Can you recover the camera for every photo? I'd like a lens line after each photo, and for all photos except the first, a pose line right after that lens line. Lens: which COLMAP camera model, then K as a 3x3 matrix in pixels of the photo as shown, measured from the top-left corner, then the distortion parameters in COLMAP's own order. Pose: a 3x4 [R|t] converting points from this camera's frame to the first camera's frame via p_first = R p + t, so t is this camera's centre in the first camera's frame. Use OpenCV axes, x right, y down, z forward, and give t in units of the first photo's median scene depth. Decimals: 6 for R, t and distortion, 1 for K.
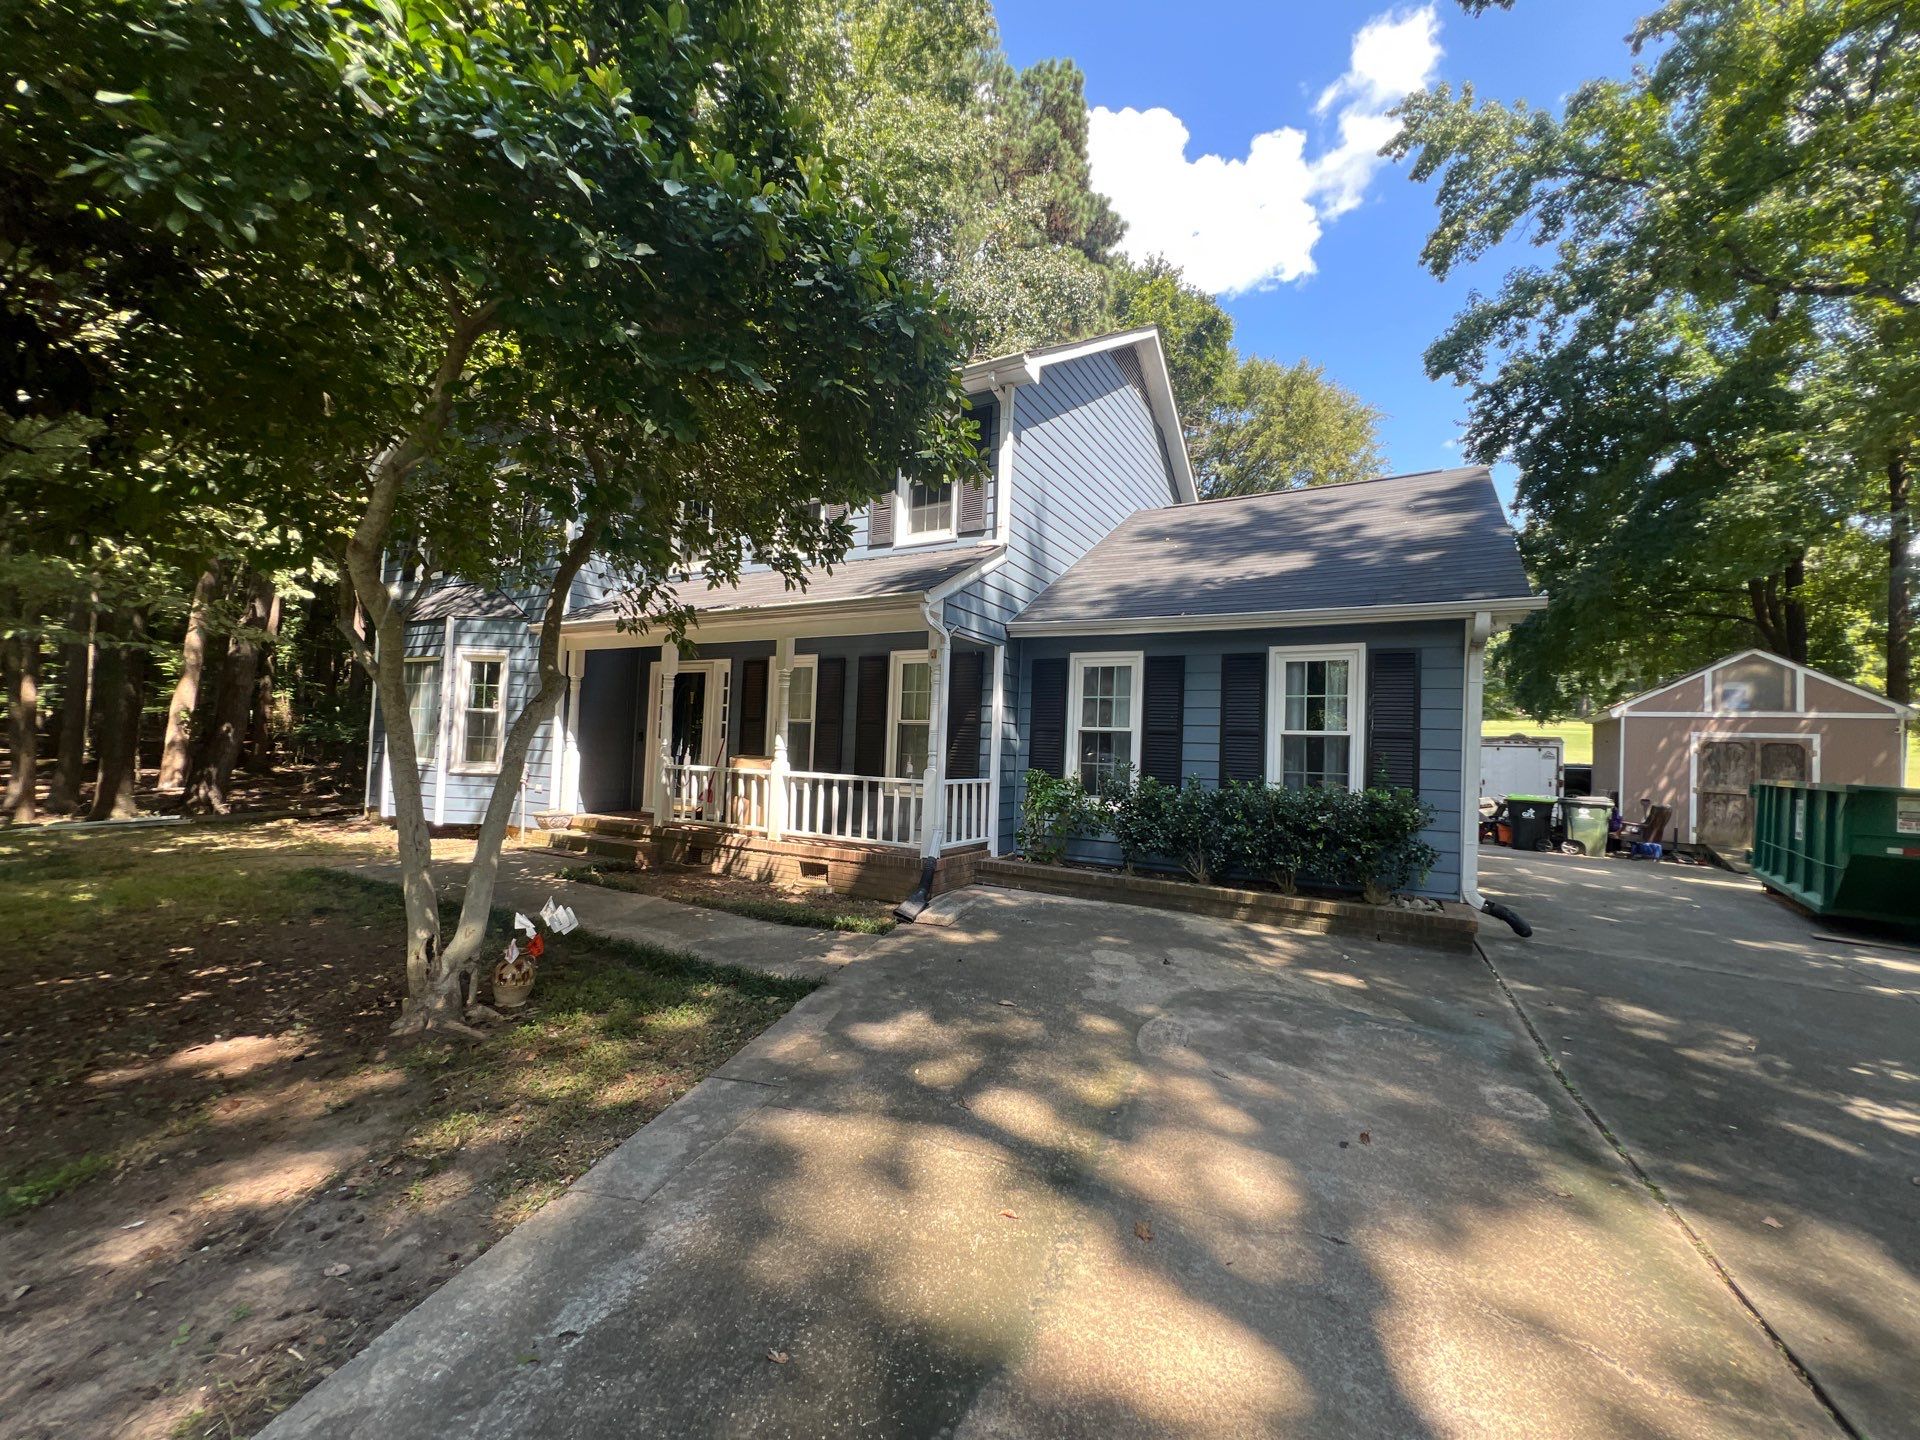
lens RADIAL K [[766.7, 0, 964.2], [0, 766.7, 720.6], [0, 0, 1]] dist [-0.000929, 0.000175]
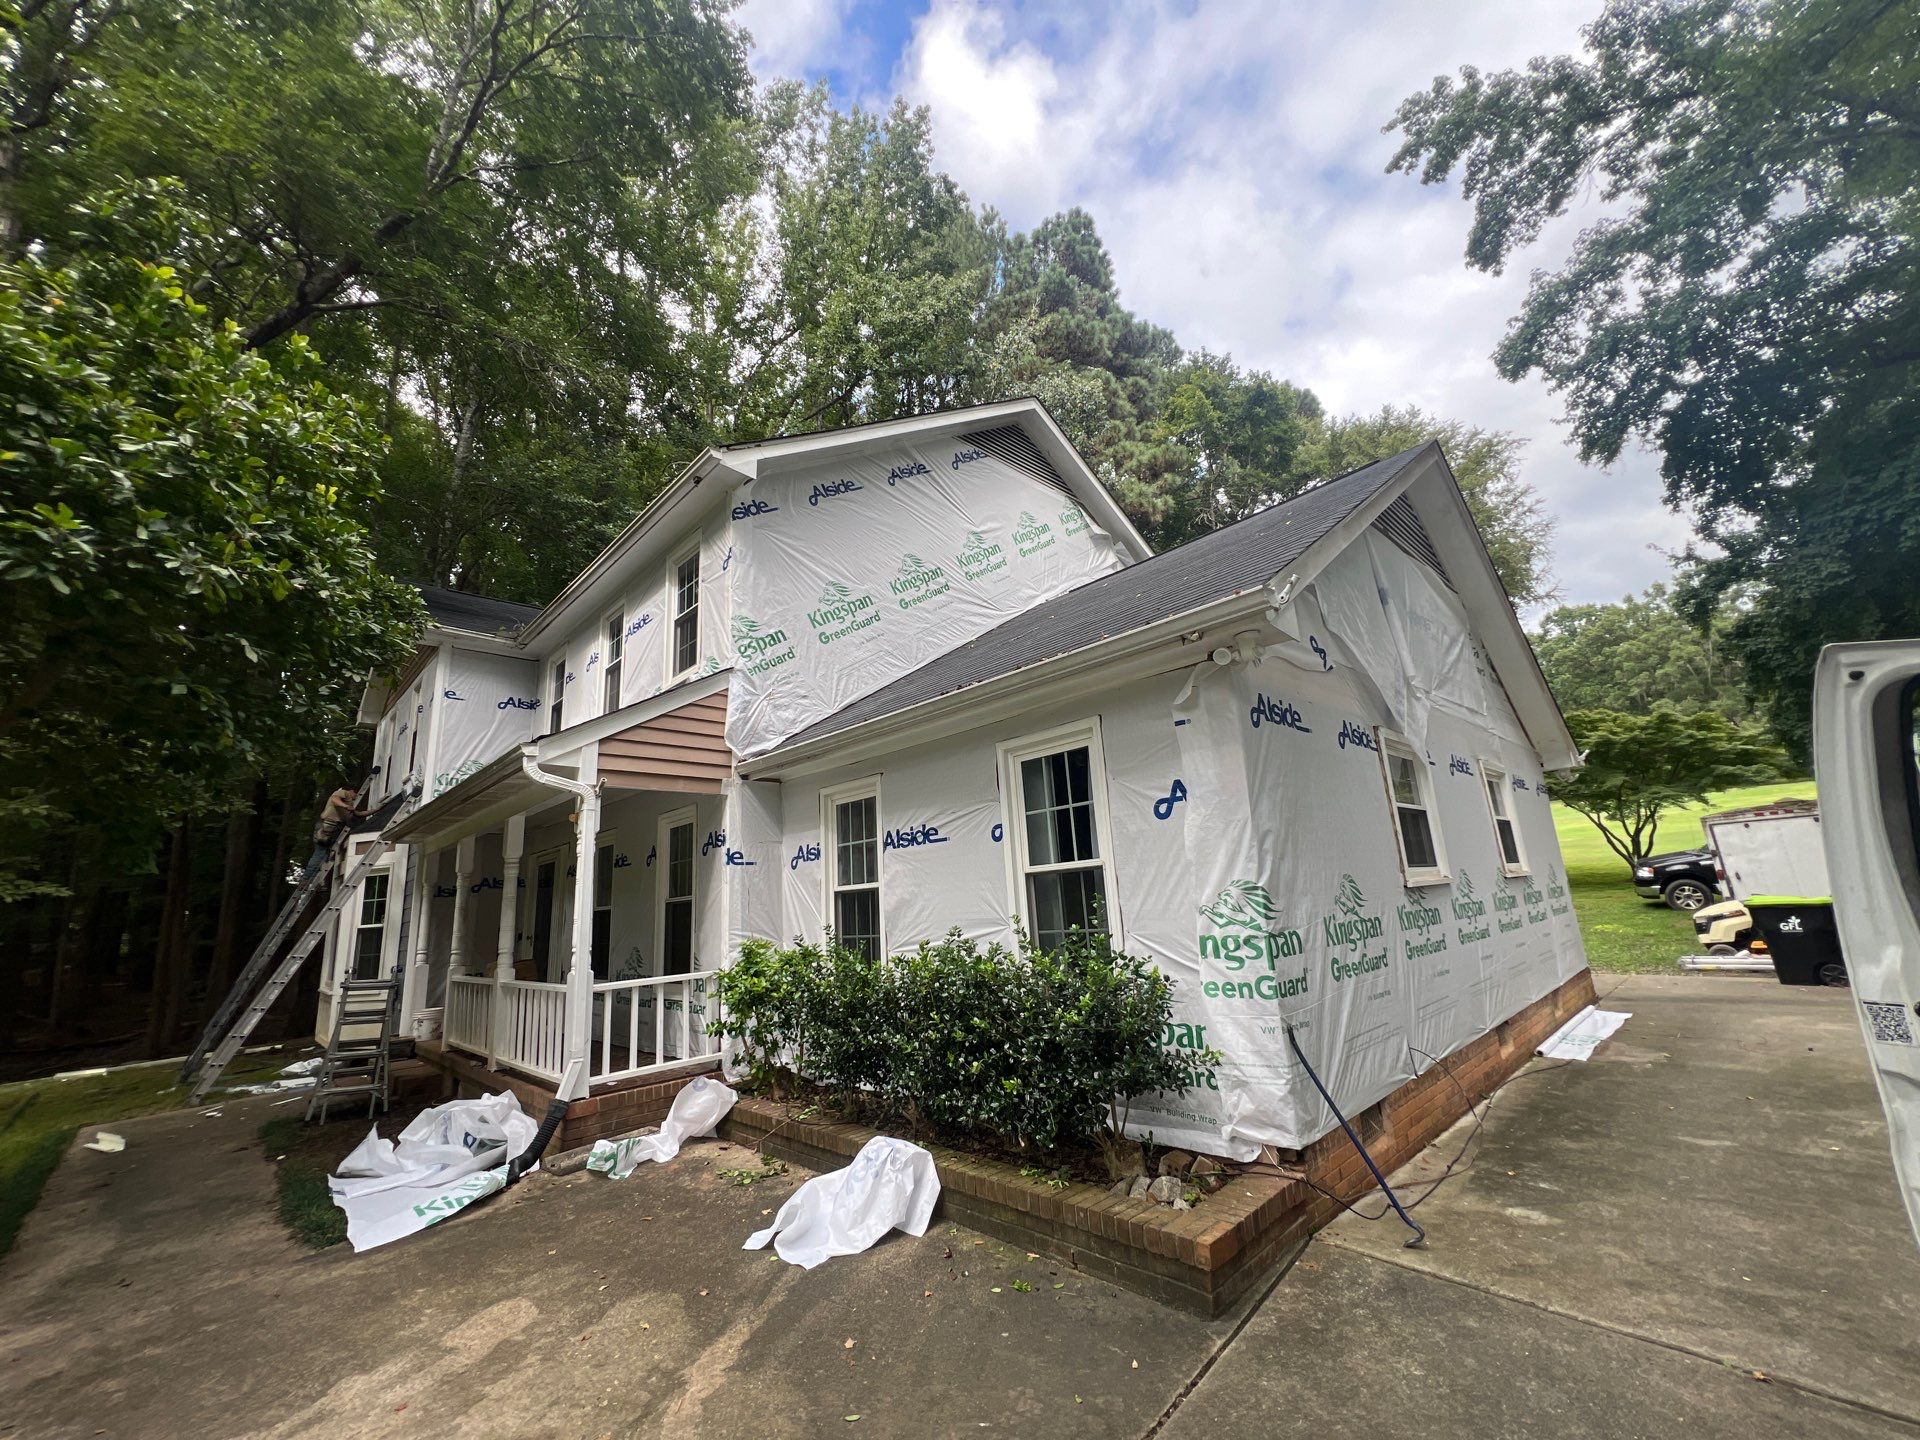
lens RADIAL K [[766.7, 0, 961.5], [0, 766.7, 729.5], [0, 0, 1]] dist [-0.000929, 0.000175]
pose [[0.955662, -0.157005, -0.249115, 1.056451], [0.109900, 0.975040, -0.192921, 0.034116], [0.273187, 0.156989, 0.949064, 0.684945]]
